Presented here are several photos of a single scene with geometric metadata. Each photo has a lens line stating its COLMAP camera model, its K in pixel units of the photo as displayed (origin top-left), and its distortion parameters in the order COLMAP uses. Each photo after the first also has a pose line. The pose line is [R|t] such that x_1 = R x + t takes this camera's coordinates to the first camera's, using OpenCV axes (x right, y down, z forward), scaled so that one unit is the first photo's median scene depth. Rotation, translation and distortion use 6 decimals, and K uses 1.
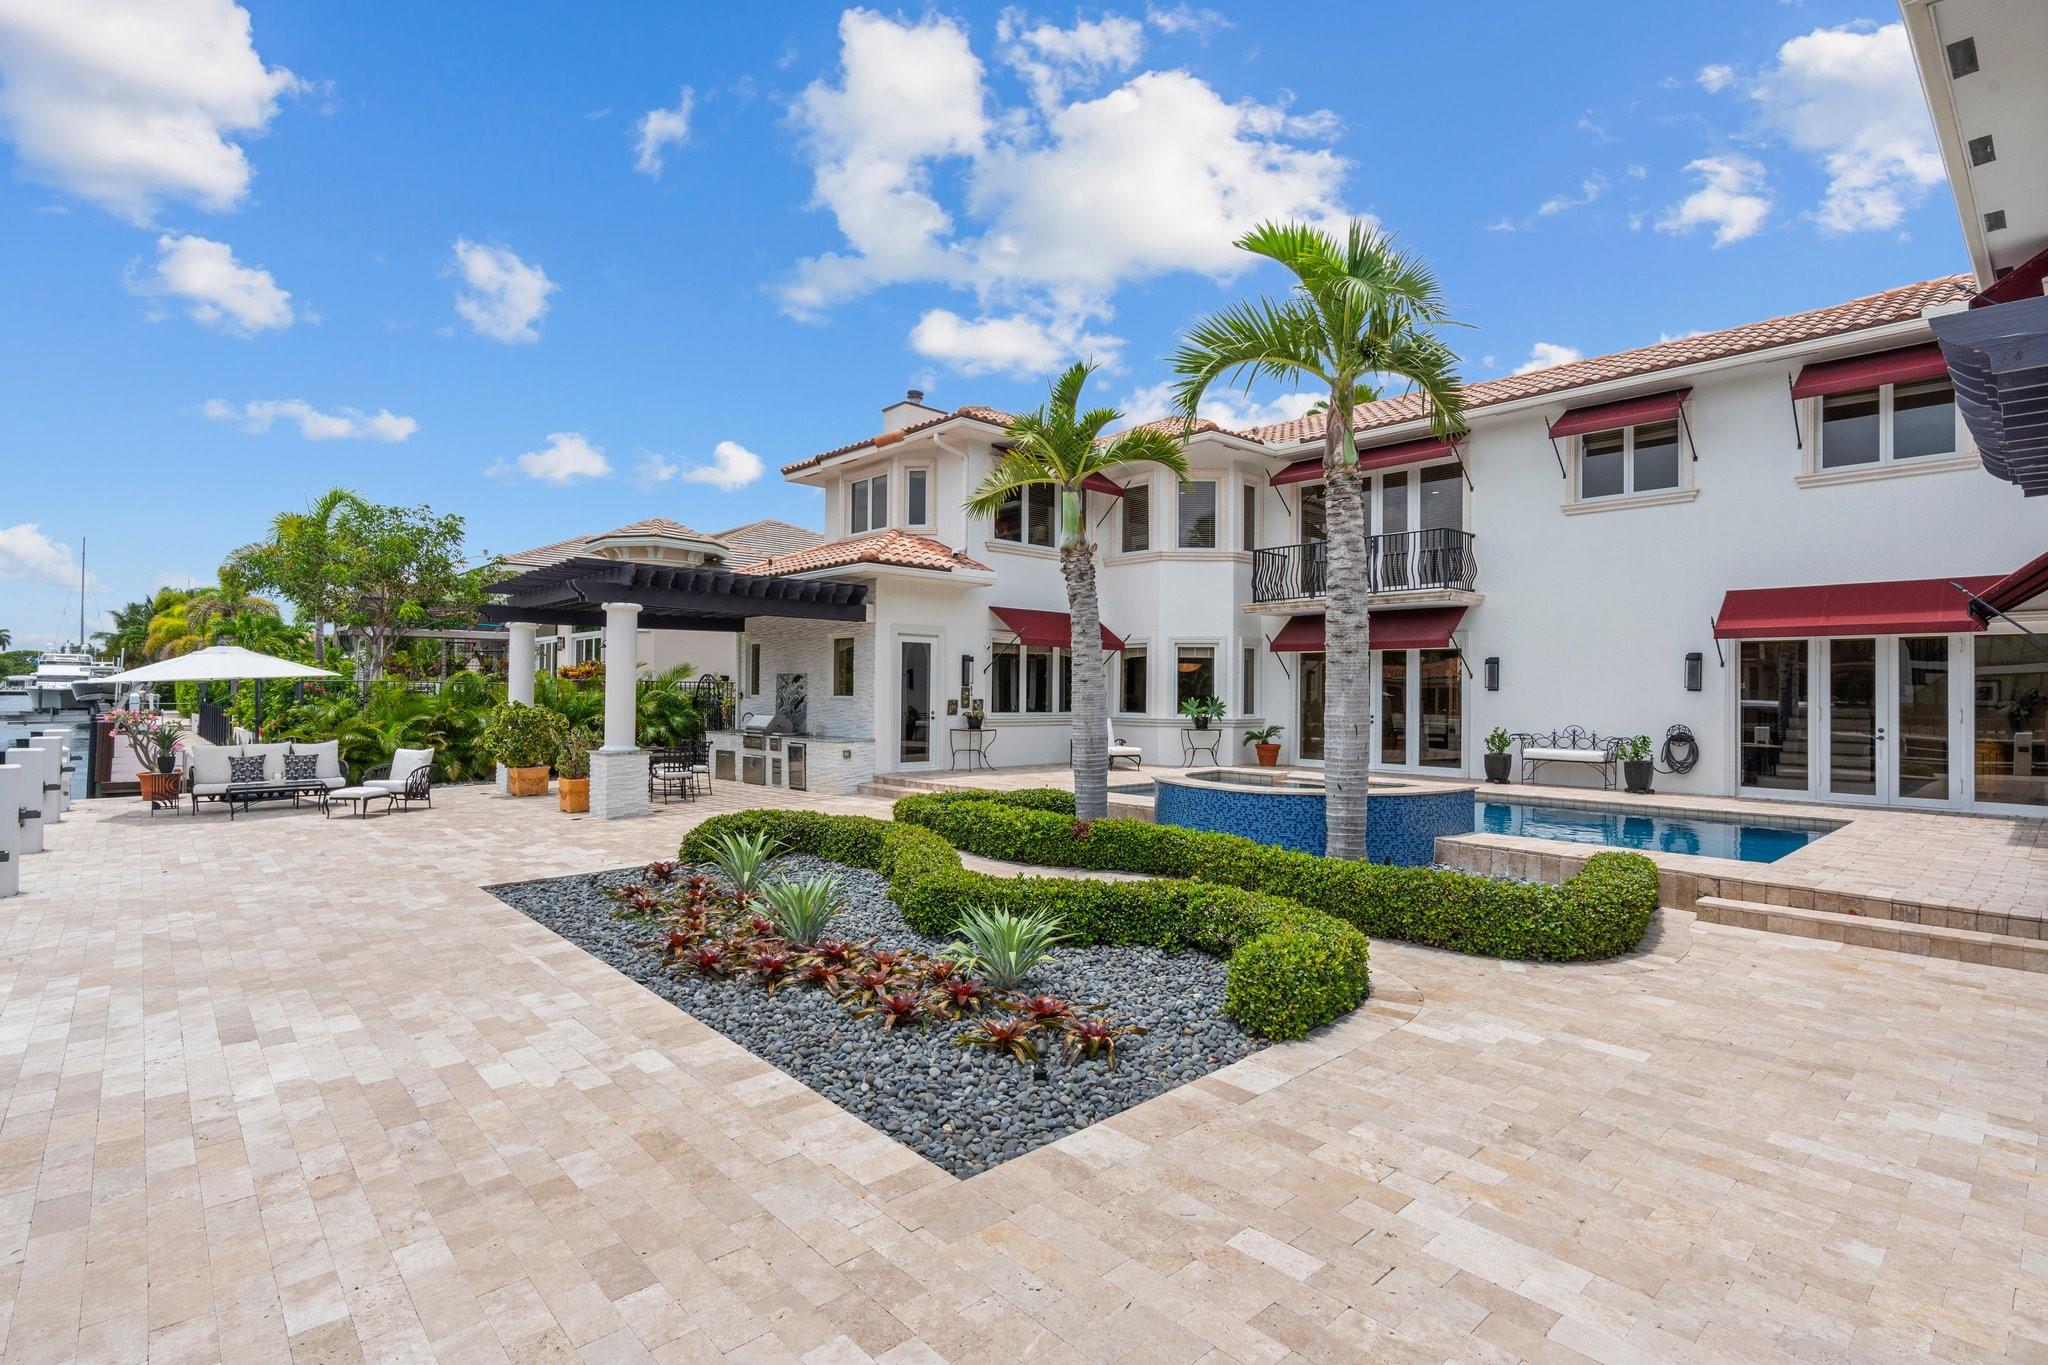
lens RADIAL K [[979.0, 0, 1024.0], [0, 979.0, 682.5], [0, 0, 1]] dist [0.002207, 0.000330]
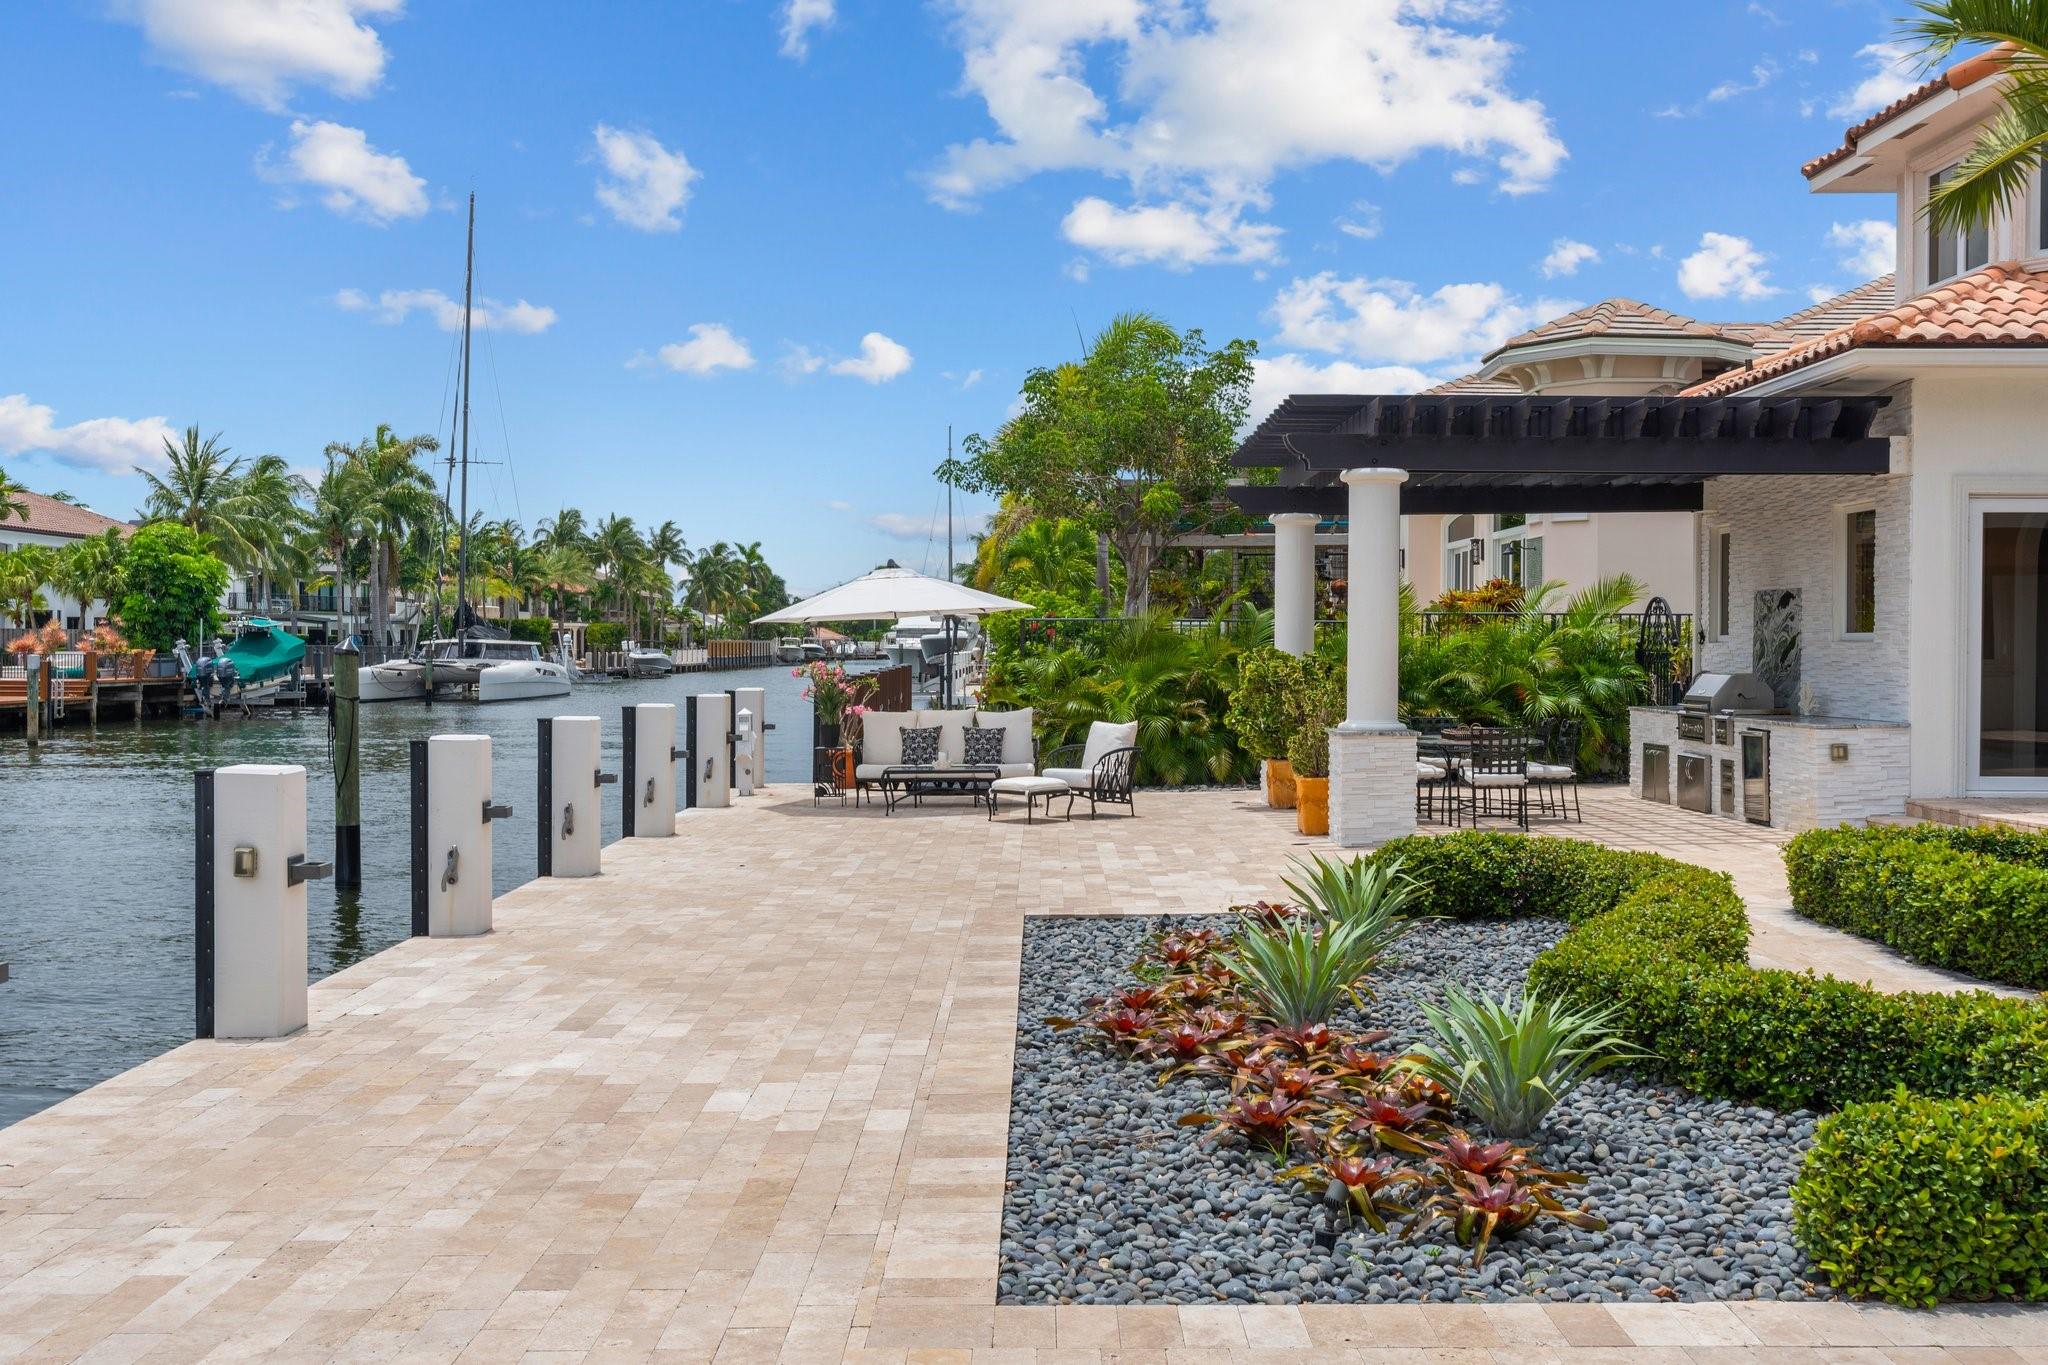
lens RADIAL K [[2007.2, 0, 1024.0], [0, 2007.2, 682.5], [0, 0, 1]] dist [0.003918, -0.011171]
pose [[0.736218, 0.004010, -0.676732, 0.181040], [0.013532, 0.999695, 0.020645, 0.012497], [0.676609, -0.024357, 0.735939, 0.005787]]
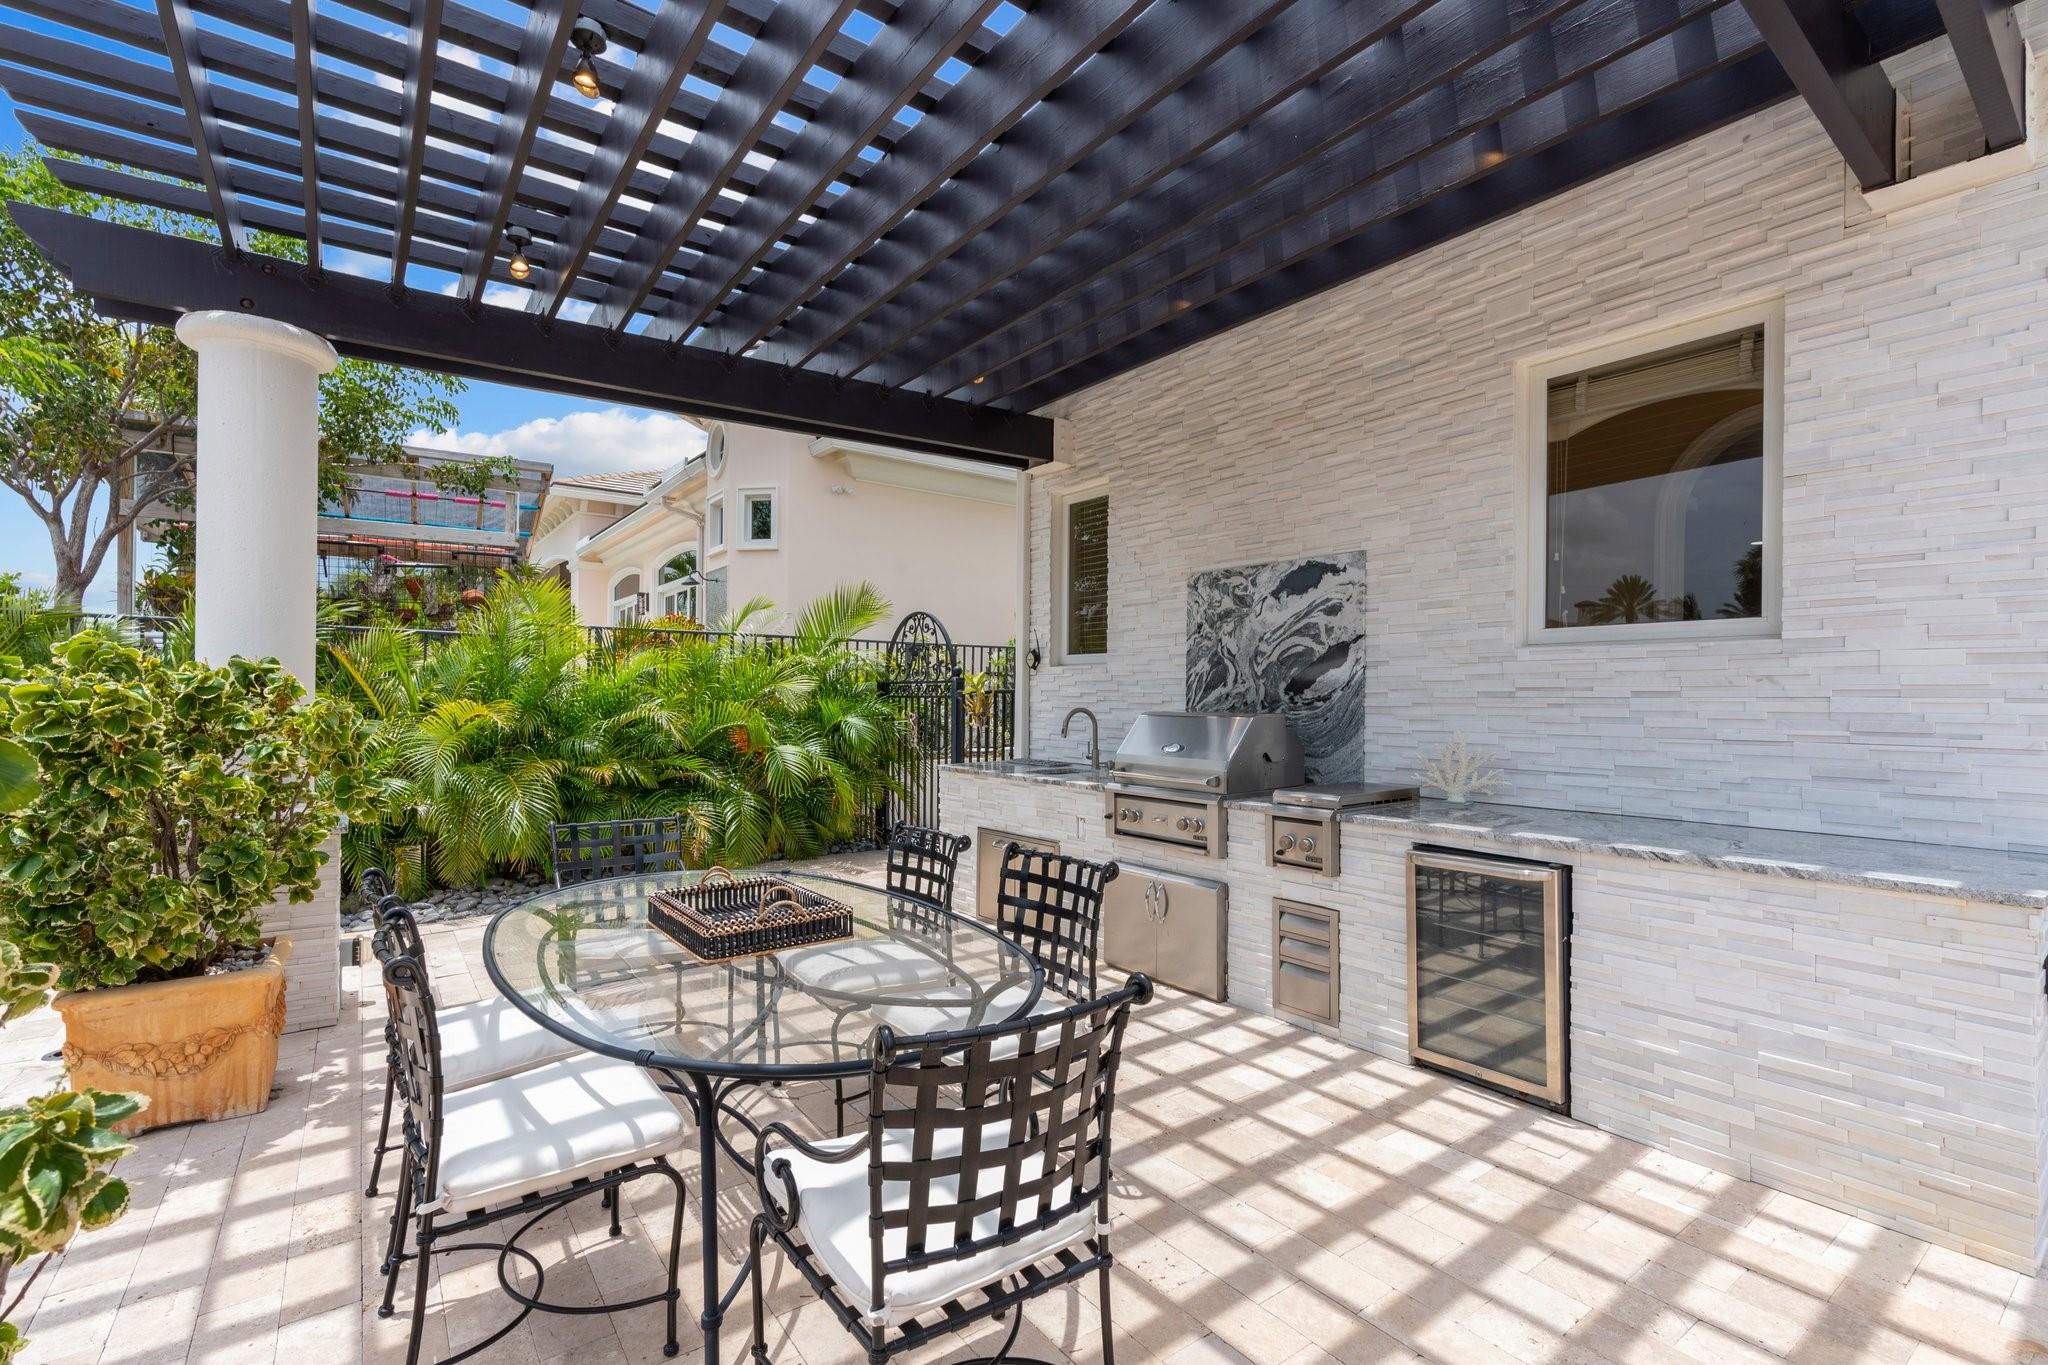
lens RADIAL K [[928.7, 0, 1019.7], [0, 928.7, 676.1], [0, 0, 1]] dist [-0.006513, 0.000339]
pose [[0.993317, -0.002159, -0.115398, -0.304192], [0.000770, 0.999927, -0.012079, 0.028112], [0.115415, 0.011910, 0.993246, 0.803064]]
